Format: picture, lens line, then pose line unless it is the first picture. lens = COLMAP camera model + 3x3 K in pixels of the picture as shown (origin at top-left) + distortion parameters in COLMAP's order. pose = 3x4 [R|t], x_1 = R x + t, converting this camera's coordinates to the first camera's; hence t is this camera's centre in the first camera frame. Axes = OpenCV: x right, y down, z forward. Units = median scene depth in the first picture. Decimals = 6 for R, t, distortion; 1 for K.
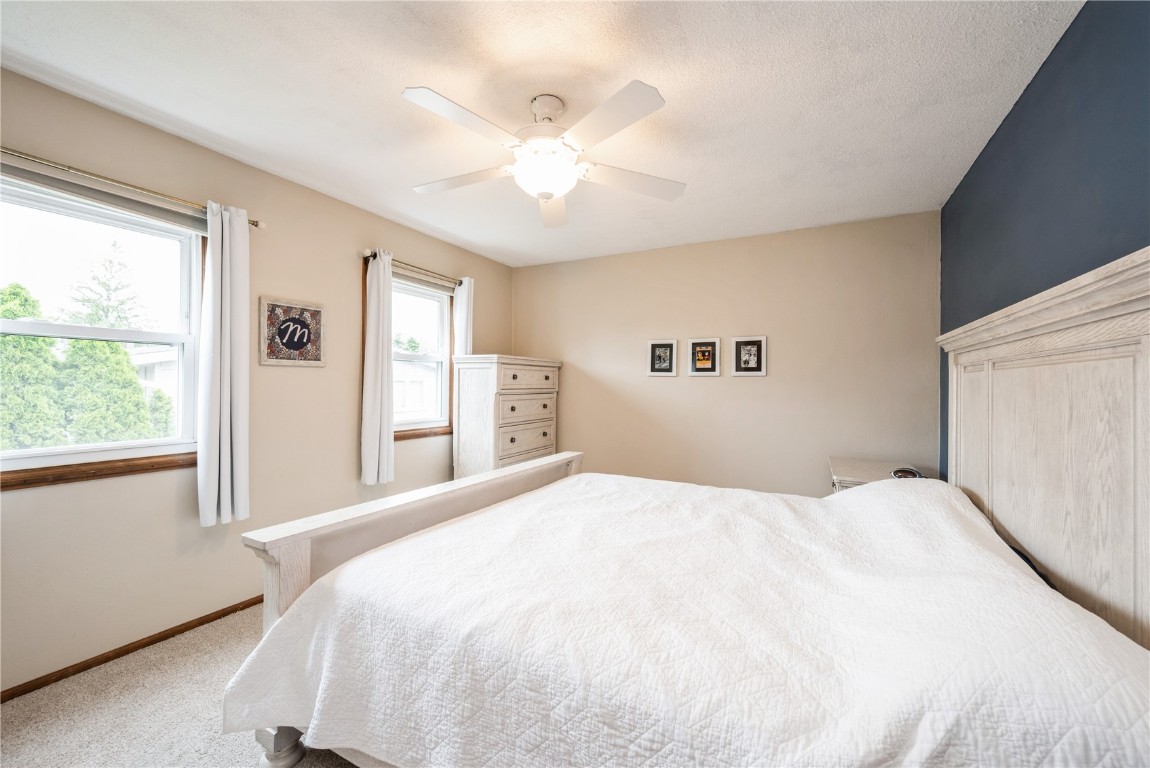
lens RADIAL K [[455.6, 0, 578.3], [0, 455.6, 381.8], [0, 0, 1]] dist [-0.007771, 0.000969]
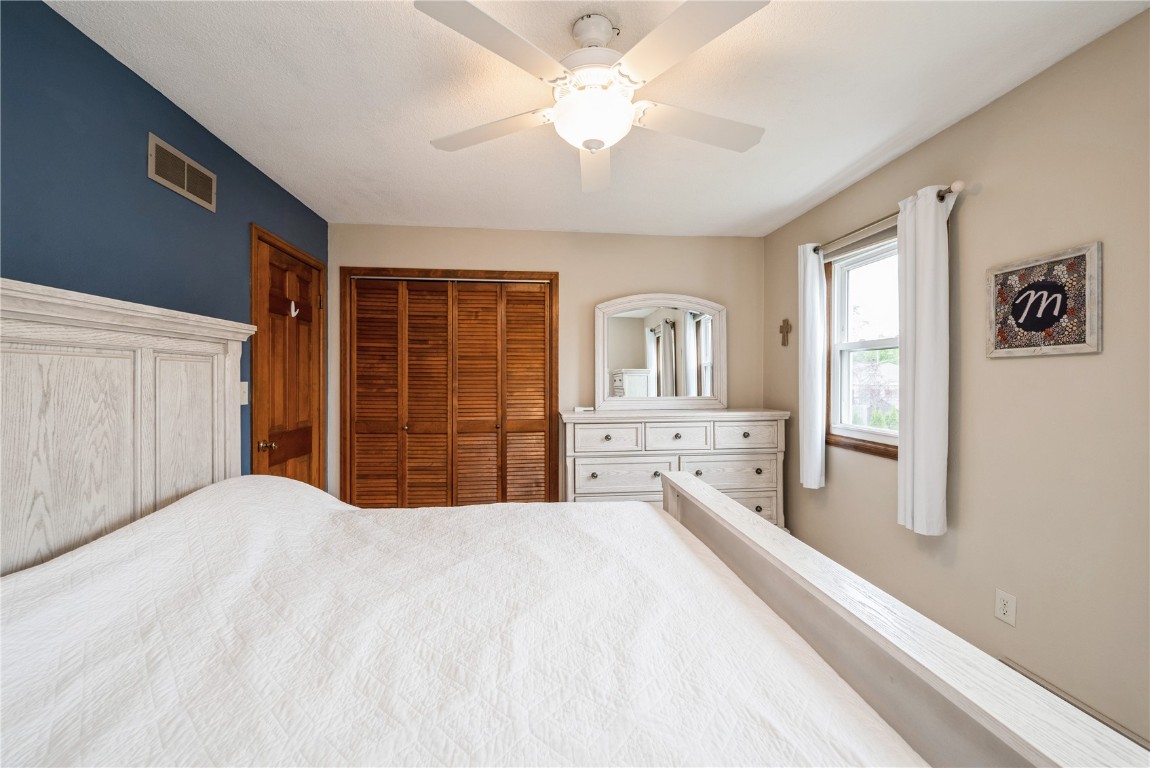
lens RADIAL K [[455.6, 0, 579.9], [0, 455.6, 381.4], [0, 0, 1]] dist [-0.007771, 0.000969]
pose [[-0.835342, -0.006785, -0.549689, 0.281300], [-0.006695, 0.999975, -0.002169, 0.007504], [0.549690, 0.001868, -0.835366, 1.205852]]
